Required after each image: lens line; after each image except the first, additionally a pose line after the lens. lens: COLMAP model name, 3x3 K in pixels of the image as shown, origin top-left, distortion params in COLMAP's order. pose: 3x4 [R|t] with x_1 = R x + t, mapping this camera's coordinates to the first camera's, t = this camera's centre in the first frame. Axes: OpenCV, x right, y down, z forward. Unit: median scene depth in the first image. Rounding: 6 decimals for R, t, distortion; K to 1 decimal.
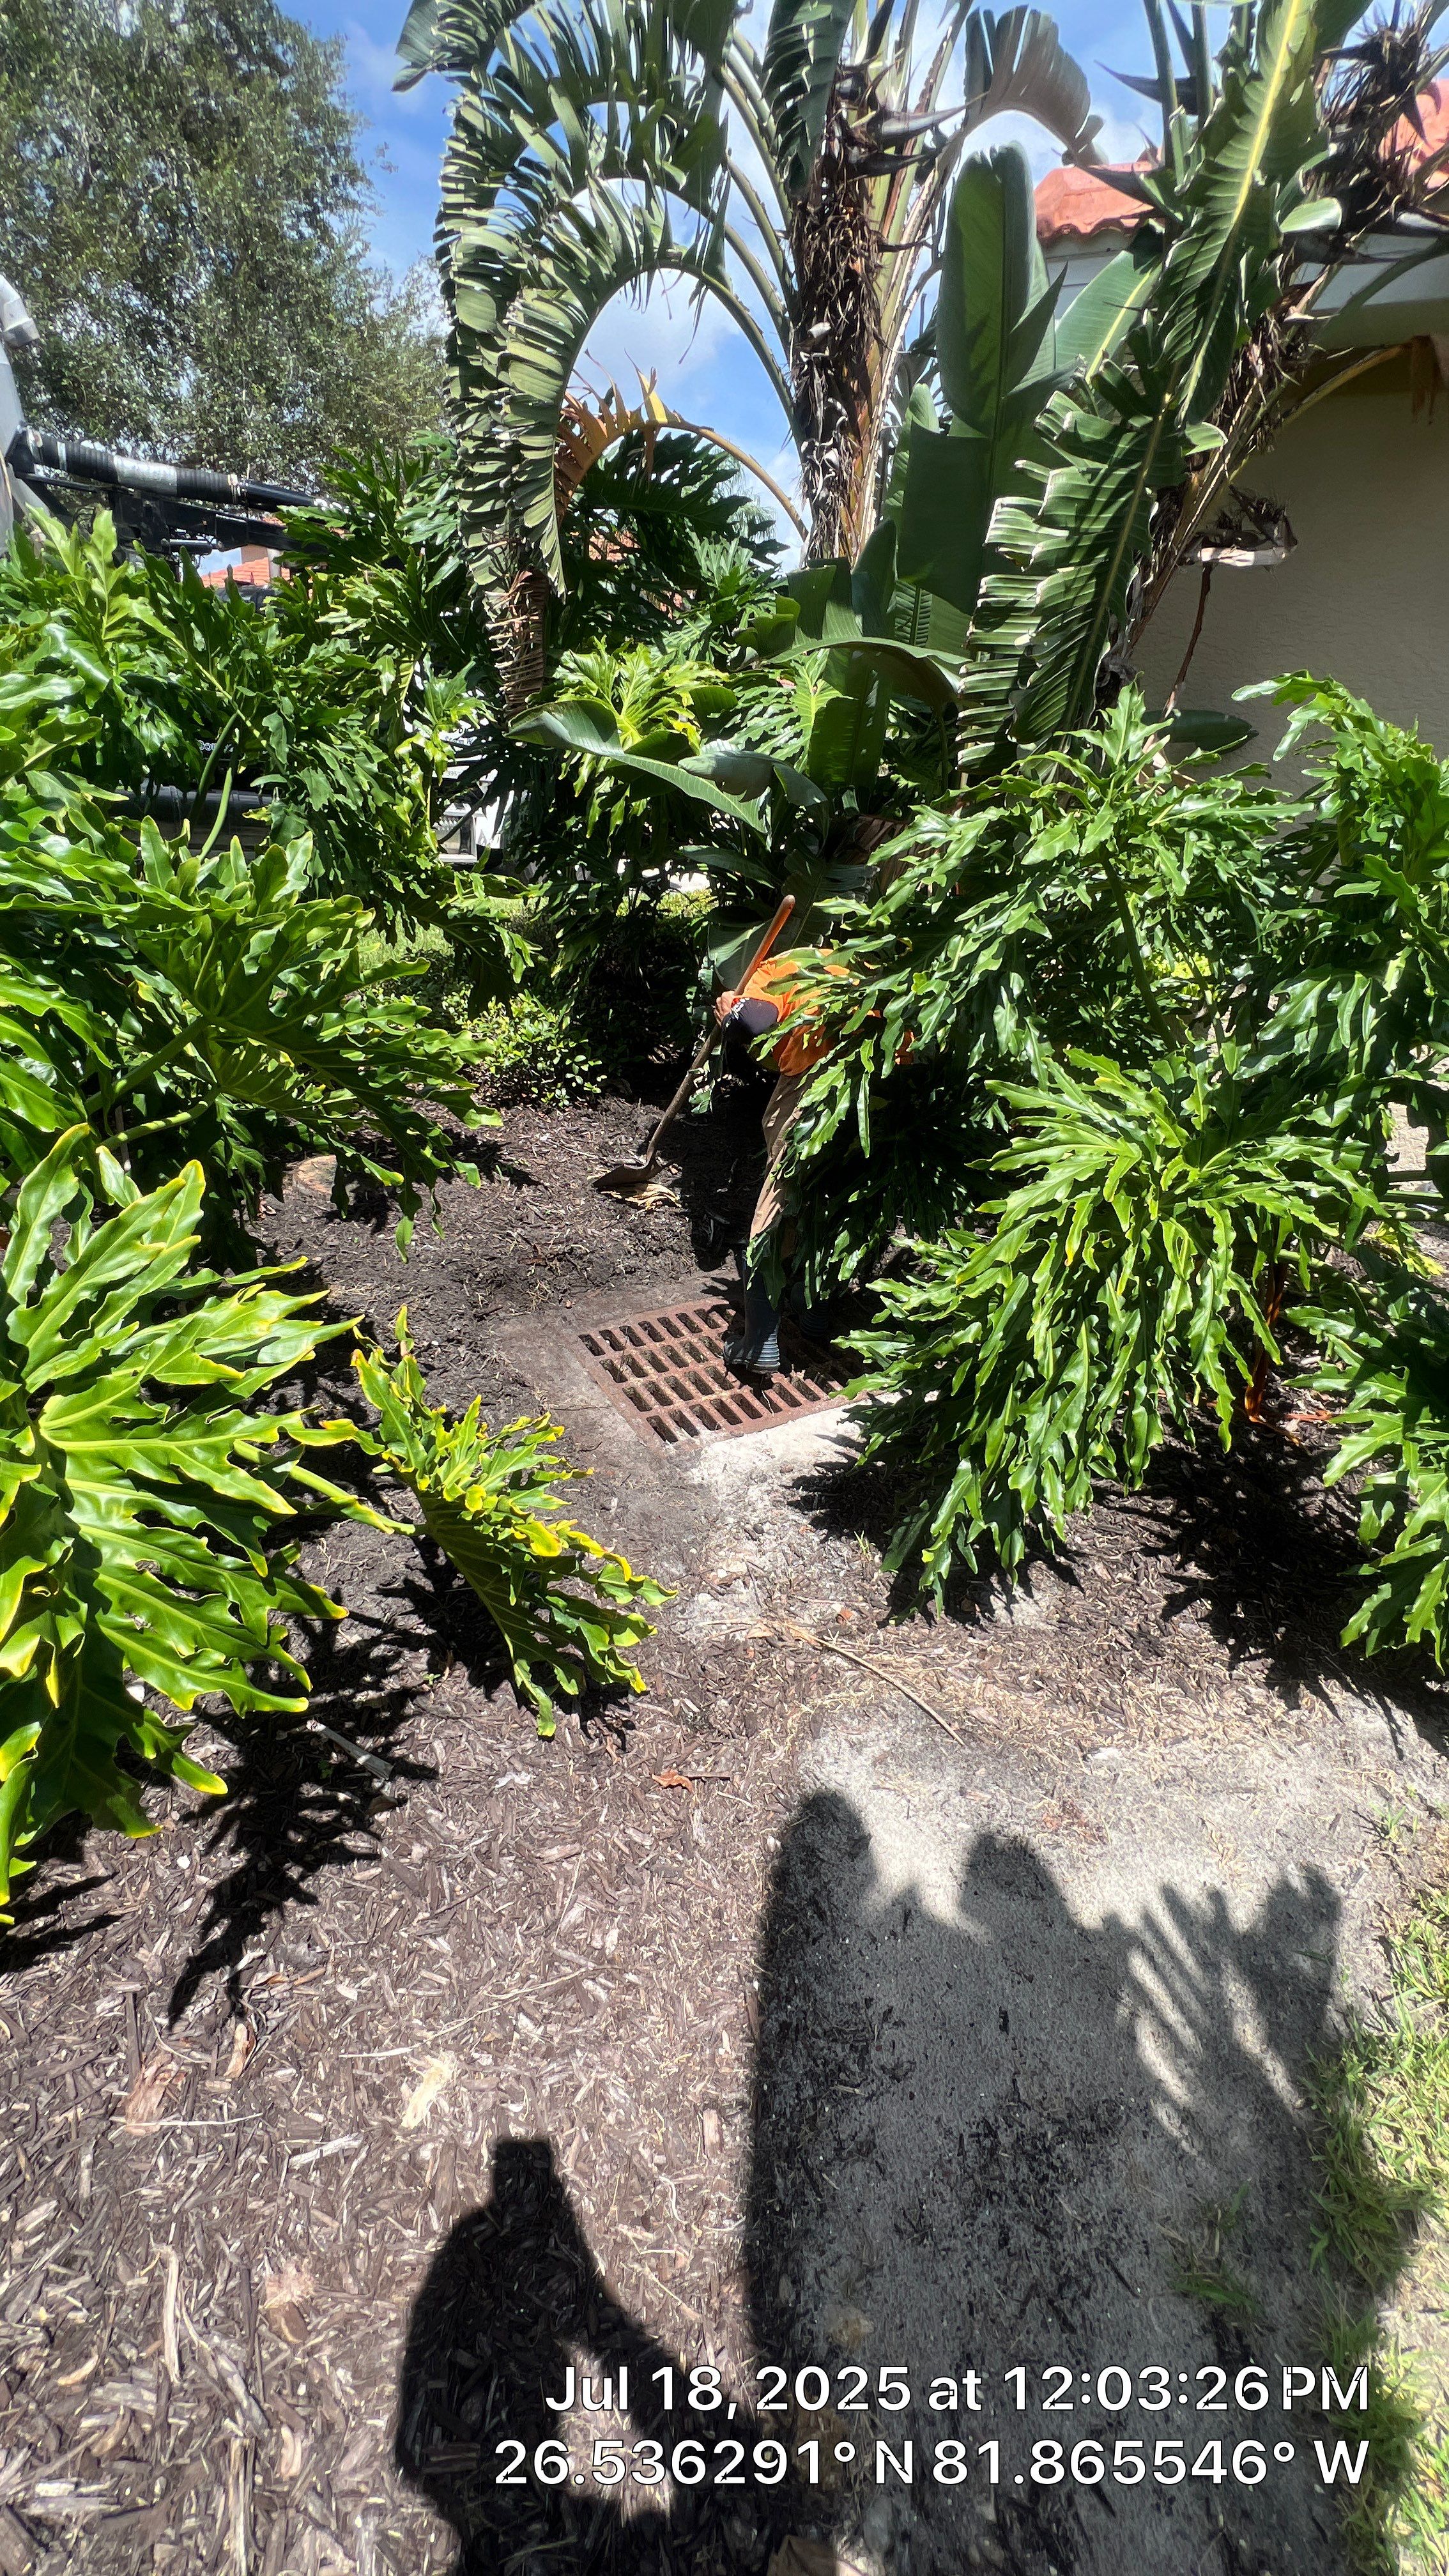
lens RADIAL K [[1029.6, 0, 729.6], [0, 1029.6, 1249.9], [0, 0, 1]] dist [0.001665, 0.000276]
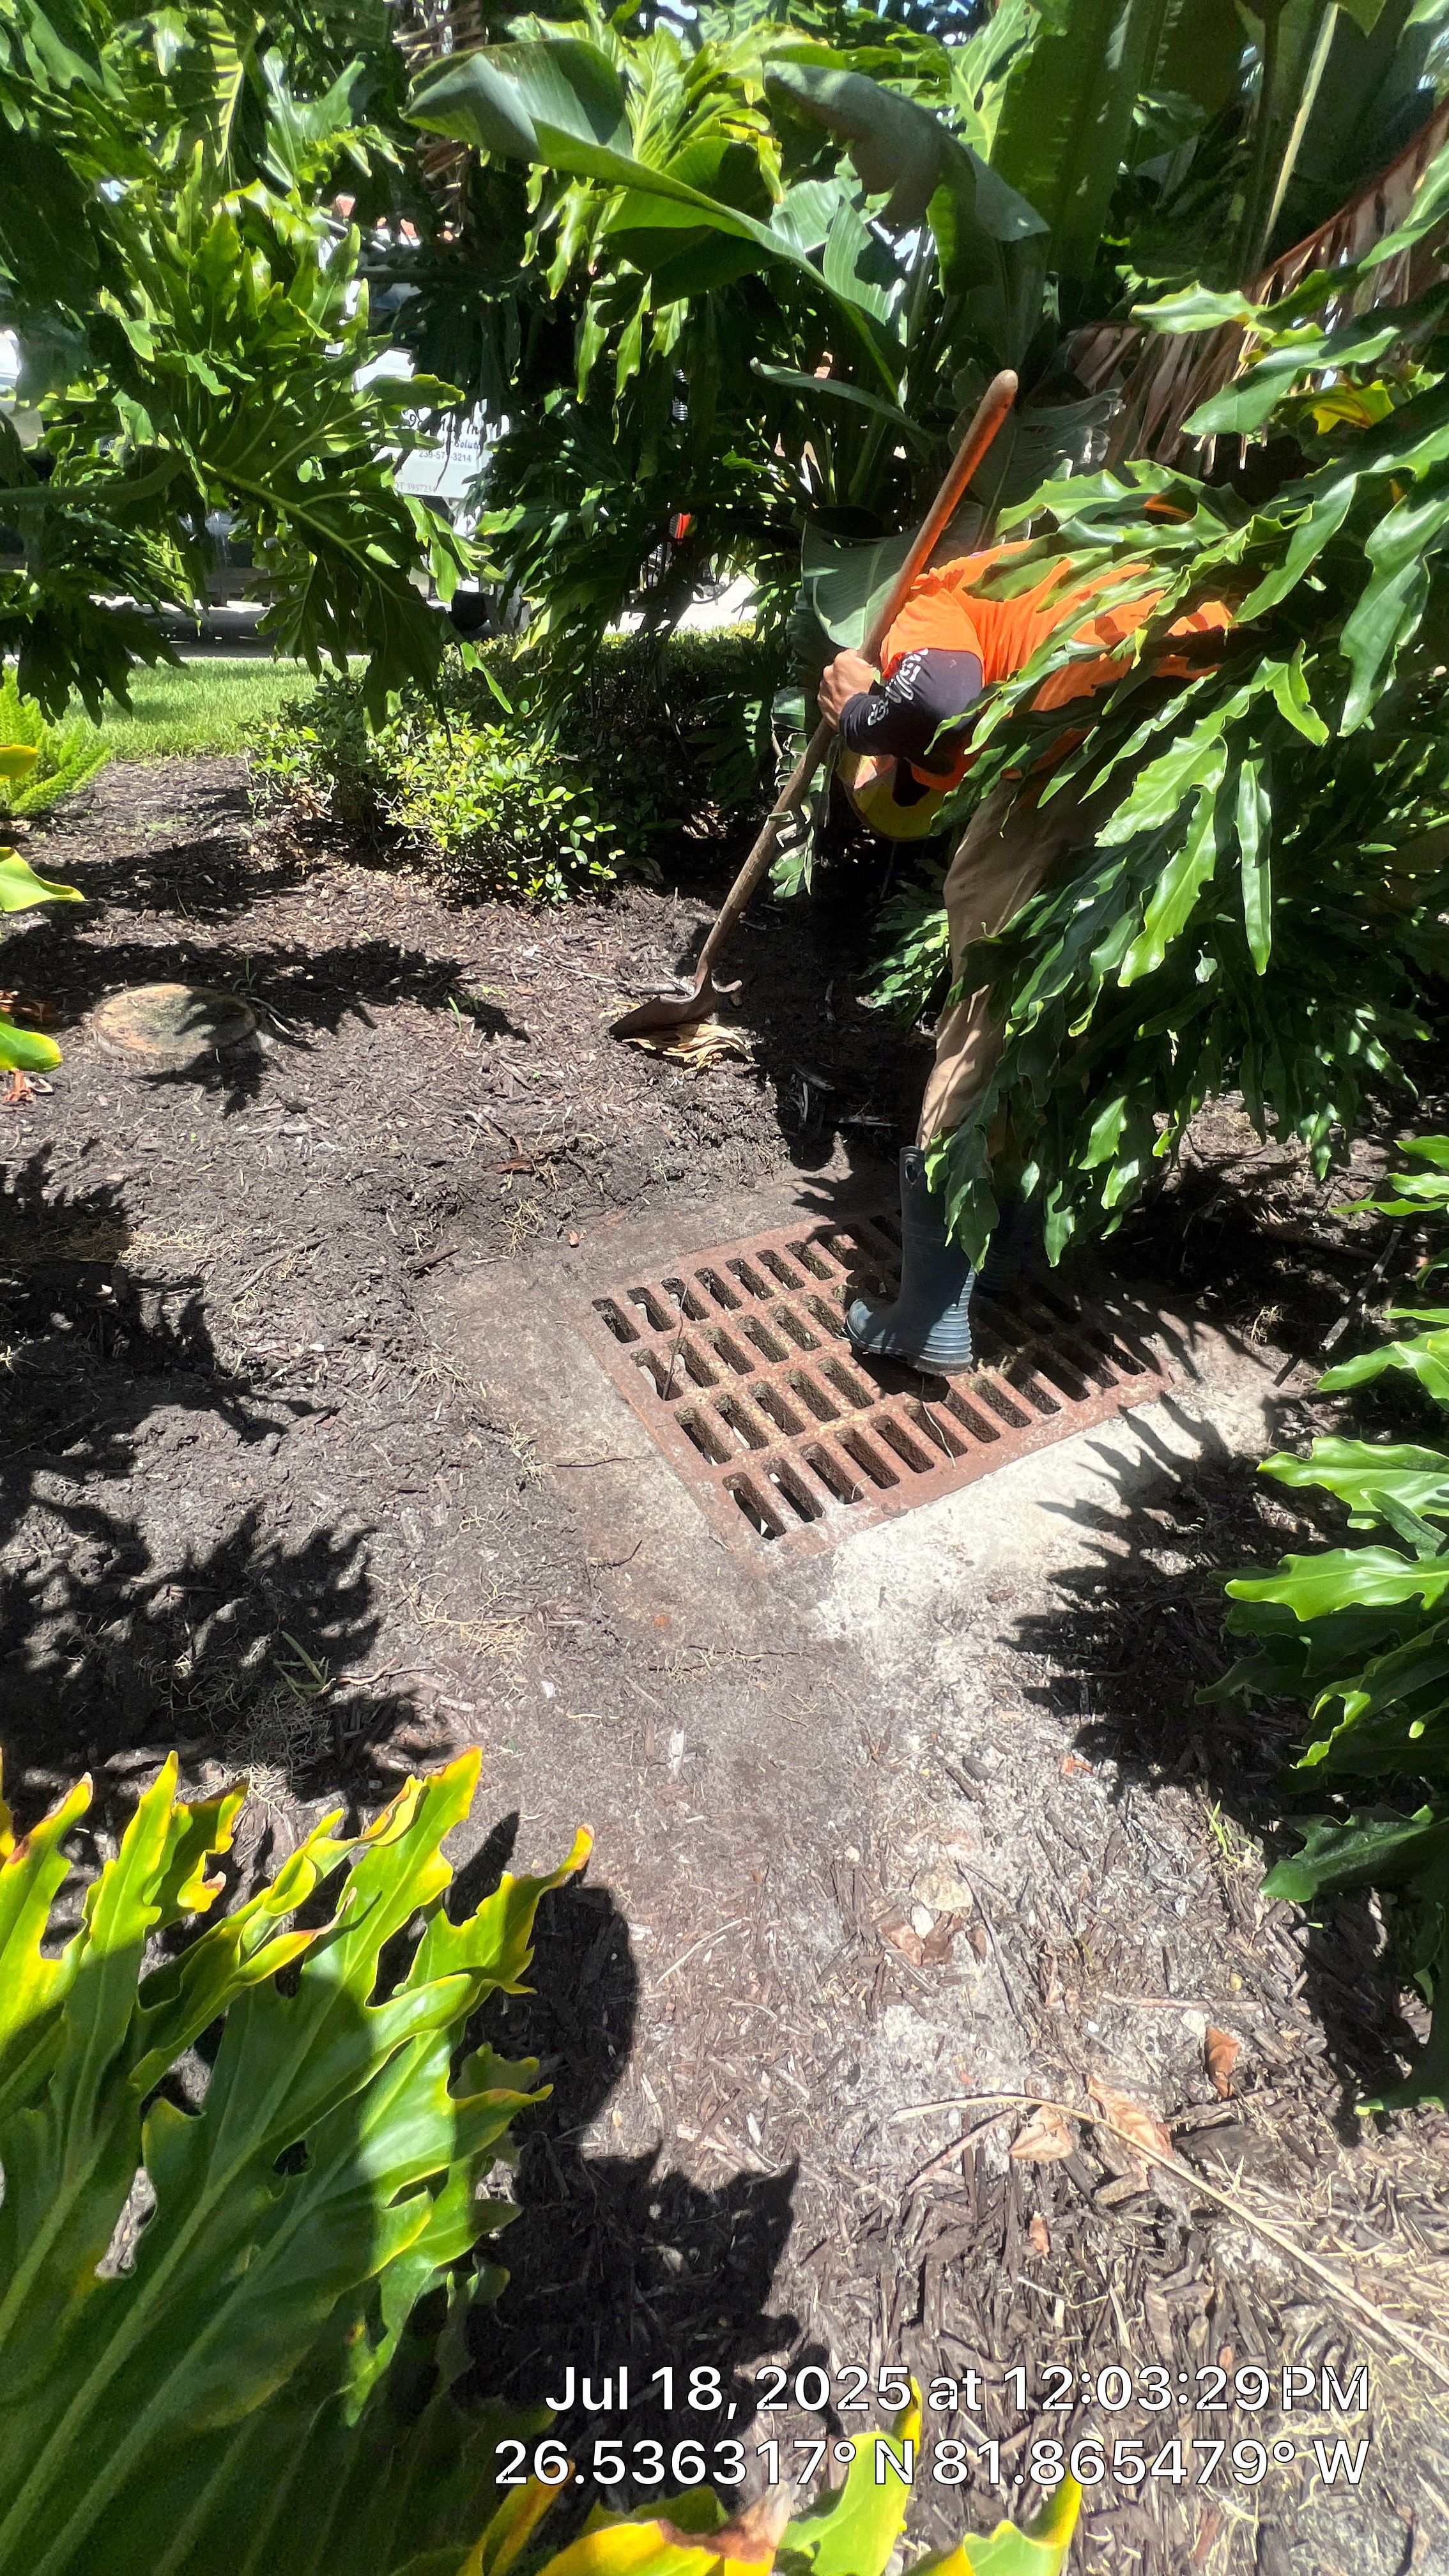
lens RADIAL K [[1029.6, 0, 729.6], [0, 1029.6, 1249.9], [0, 0, 1]] dist [0.001665, 0.000276]
pose [[0.999710, -0.011223, -0.021324, -0.055525], [0.014542, 0.986600, 0.162506, -0.035237], [0.019215, -0.162769, 0.986477, 0.424326]]
